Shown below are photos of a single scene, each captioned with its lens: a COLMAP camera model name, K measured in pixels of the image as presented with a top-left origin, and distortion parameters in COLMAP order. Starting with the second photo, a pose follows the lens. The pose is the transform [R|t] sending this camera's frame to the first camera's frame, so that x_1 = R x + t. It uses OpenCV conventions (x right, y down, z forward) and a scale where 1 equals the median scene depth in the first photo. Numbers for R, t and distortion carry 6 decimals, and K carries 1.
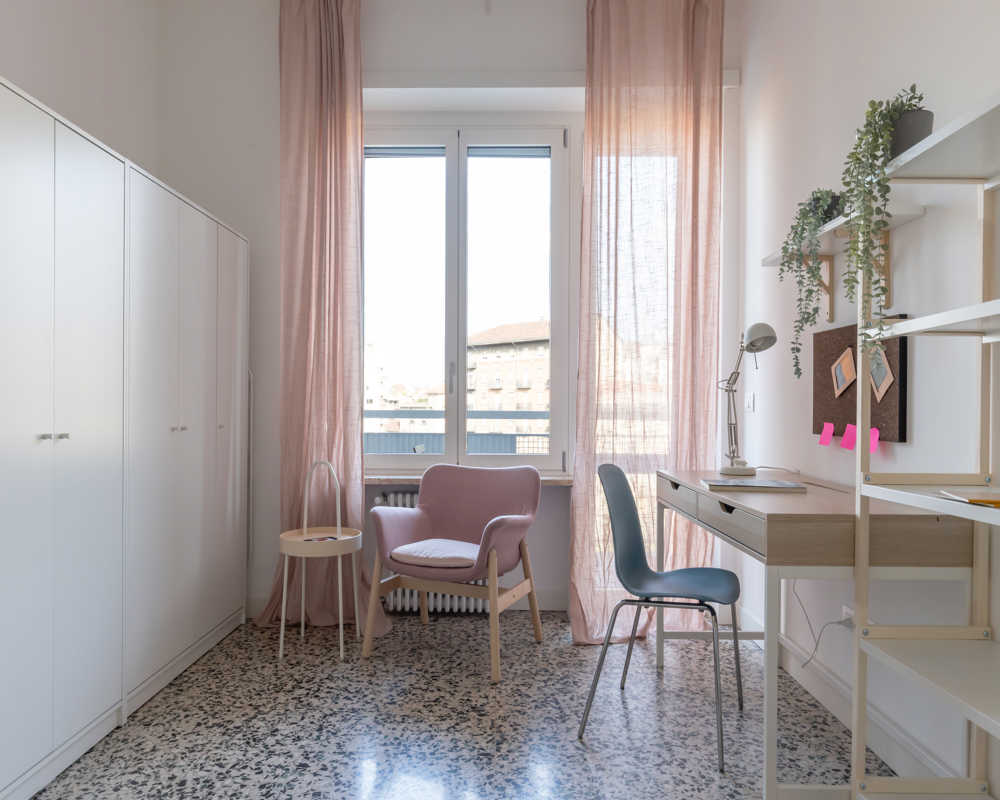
lens RADIAL K [[698.8, 0, 497.0], [0, 698.8, 380.2], [0, 0, 1]] dist [0.002555, -0.008161]
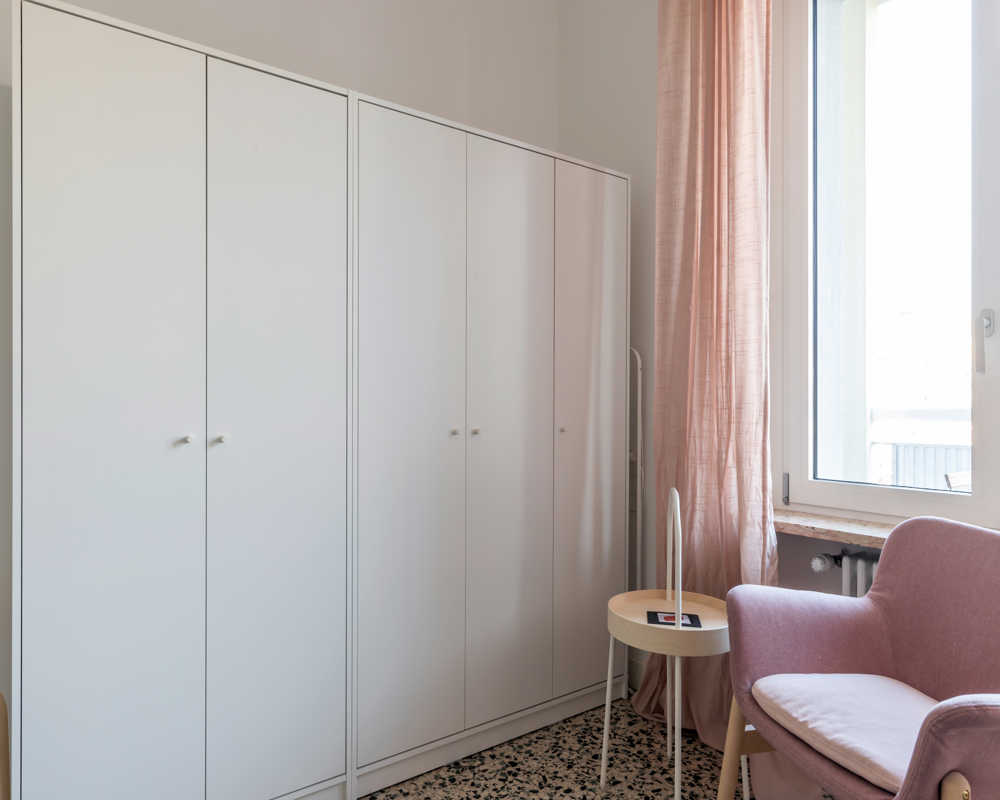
lens RADIAL K [[643.7, 0, 500.0], [0, 643.7, 400.0], [0, 0, 1]] dist [0.000101, -0.000768]
pose [[0.588869, -0.016263, -0.808065, 0.122230], [0.033729, 0.999421, 0.004465, 0.029415], [0.807525, -0.029884, 0.589076, 0.553585]]
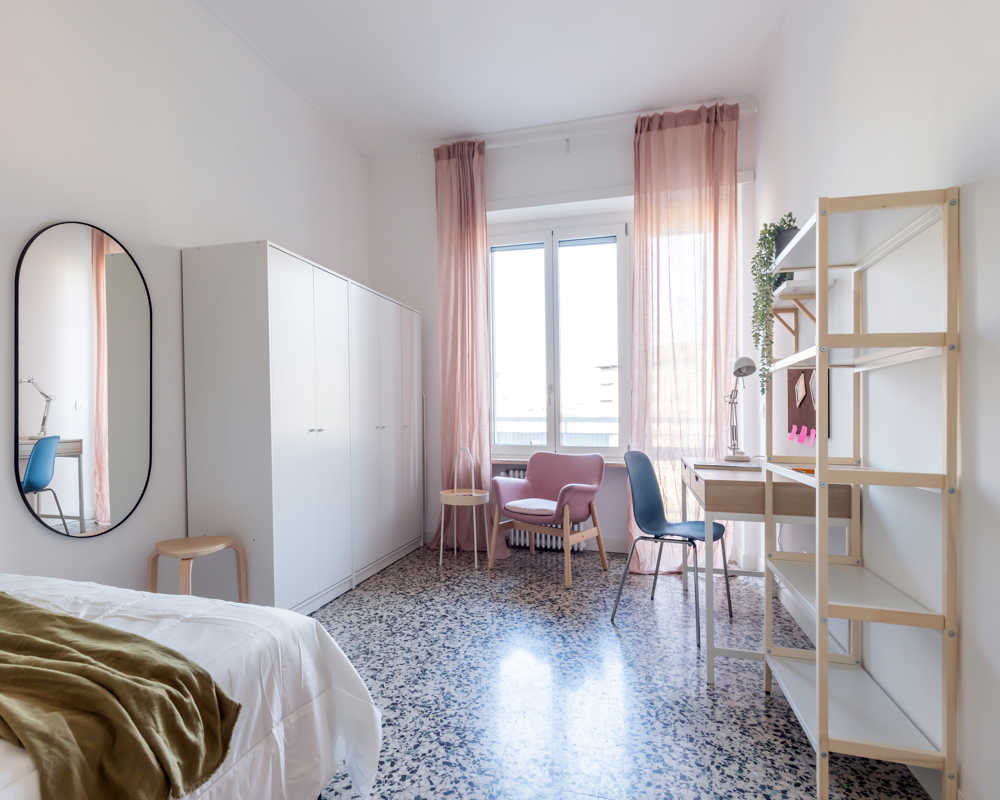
lens RADIAL K [[550.1, 0, 499.1], [0, 550.1, 411.7], [0, 0, 1]] dist [-0.000050, -0.000092]
pose [[0.969948, -0.002849, -0.243297, 0.140225], [0.011250, 0.999387, 0.033149, -0.009571], [0.243053, -0.034890, 0.969385, -0.215617]]
